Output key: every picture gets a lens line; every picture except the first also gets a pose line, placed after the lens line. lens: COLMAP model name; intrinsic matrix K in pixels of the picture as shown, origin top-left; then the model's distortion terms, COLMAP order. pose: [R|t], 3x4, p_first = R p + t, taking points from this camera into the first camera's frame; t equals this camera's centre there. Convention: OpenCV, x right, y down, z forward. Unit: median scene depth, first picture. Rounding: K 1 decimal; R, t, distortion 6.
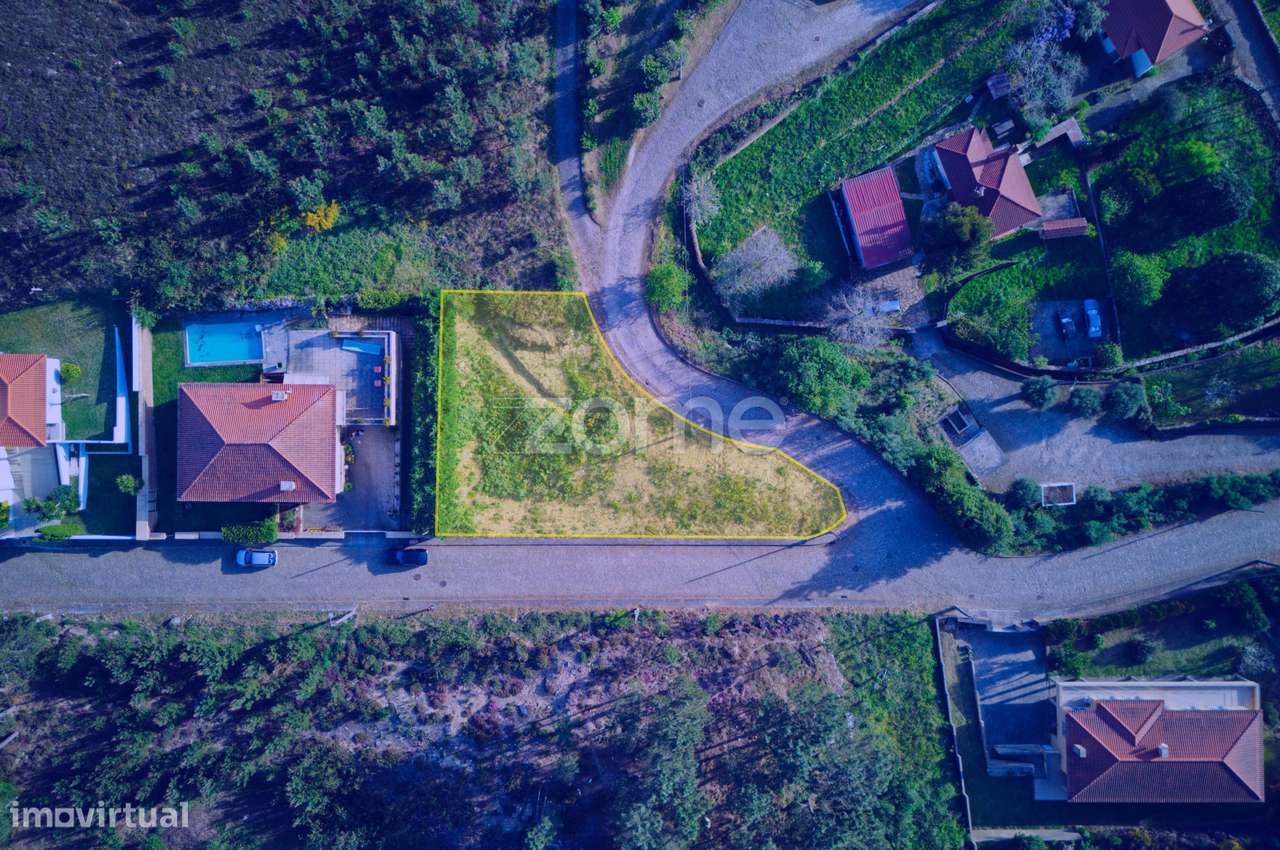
lens RADIAL K [[1063.8, 0, 640.0], [0, 1063.8, 425.0], [0, 0, 1]] dist [0.043082, -0.032928]
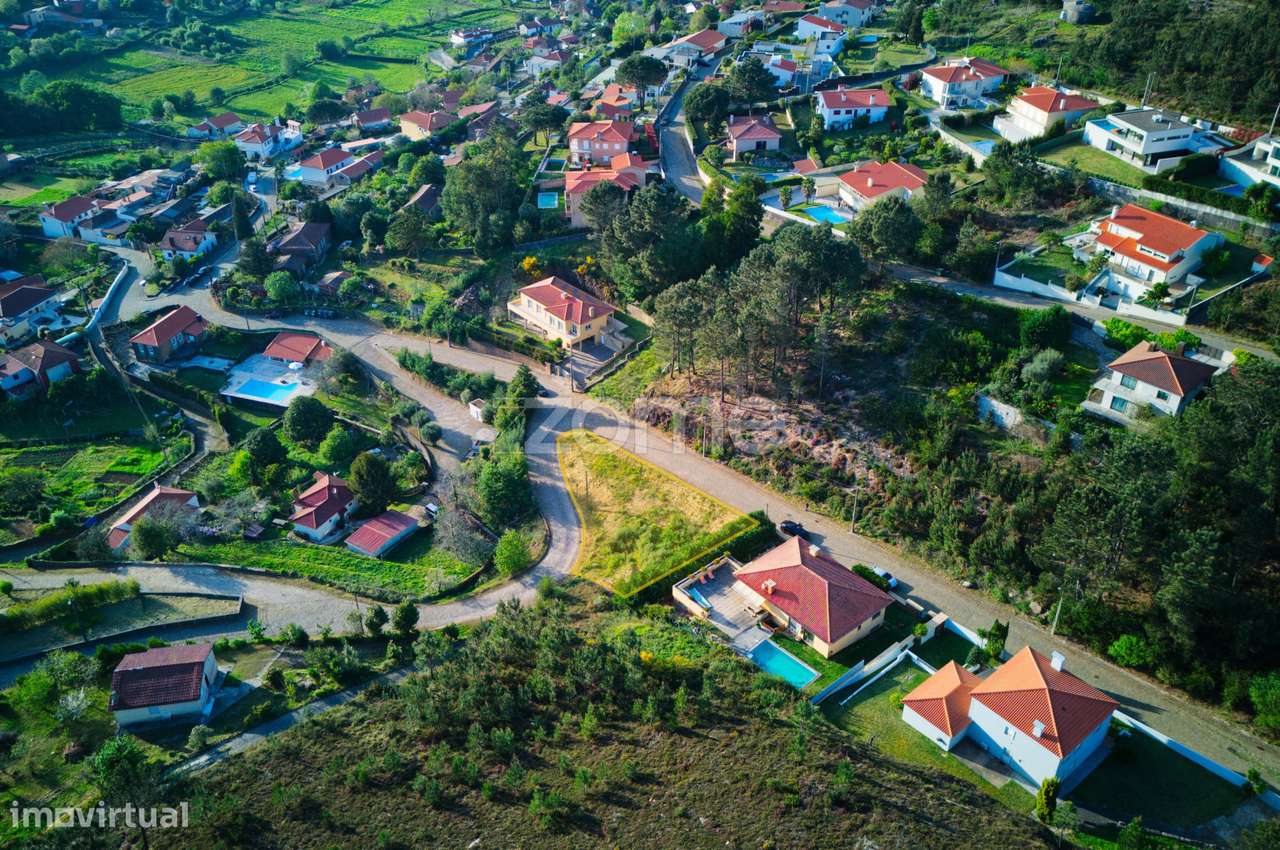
lens RADIAL K [[1063.8, 0, 640.0], [0, 1063.8, 425.0], [0, 0, 1]] dist [0.043082, -0.032928]
pose [[-0.653291, -0.386716, 0.650893, -0.926685], [0.756645, -0.363520, 0.543453, -0.710278], [0.026451, 0.847528, 0.530091, 0.184857]]
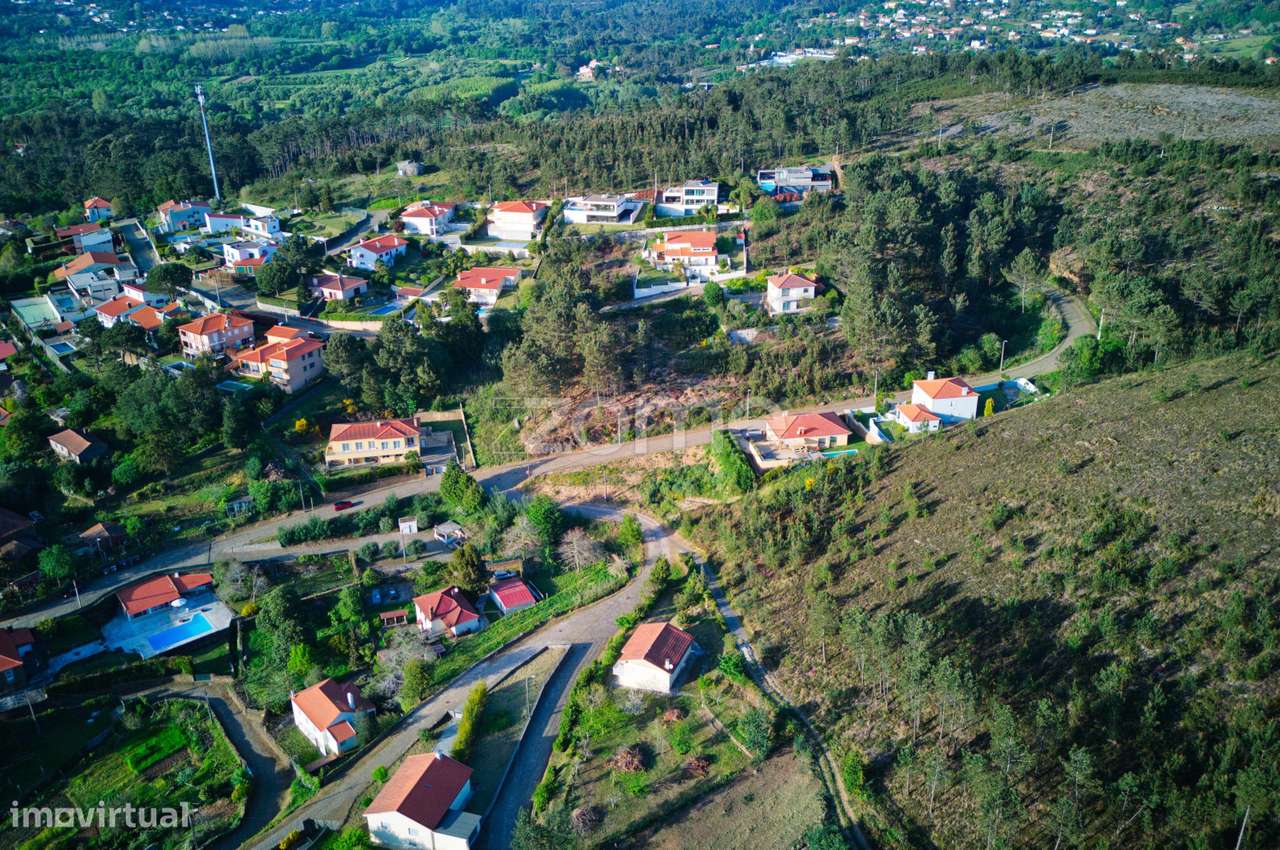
lens RADIAL K [[1063.8, 0, 640.0], [0, 1063.8, 425.0], [0, 0, 1]] dist [0.043082, -0.032928]
pose [[-0.984660, 0.116015, -0.130331, 0.238323], [-0.165989, -0.392553, 0.904627, -1.791546], [0.053789, 0.912383, 0.405789, 0.121095]]
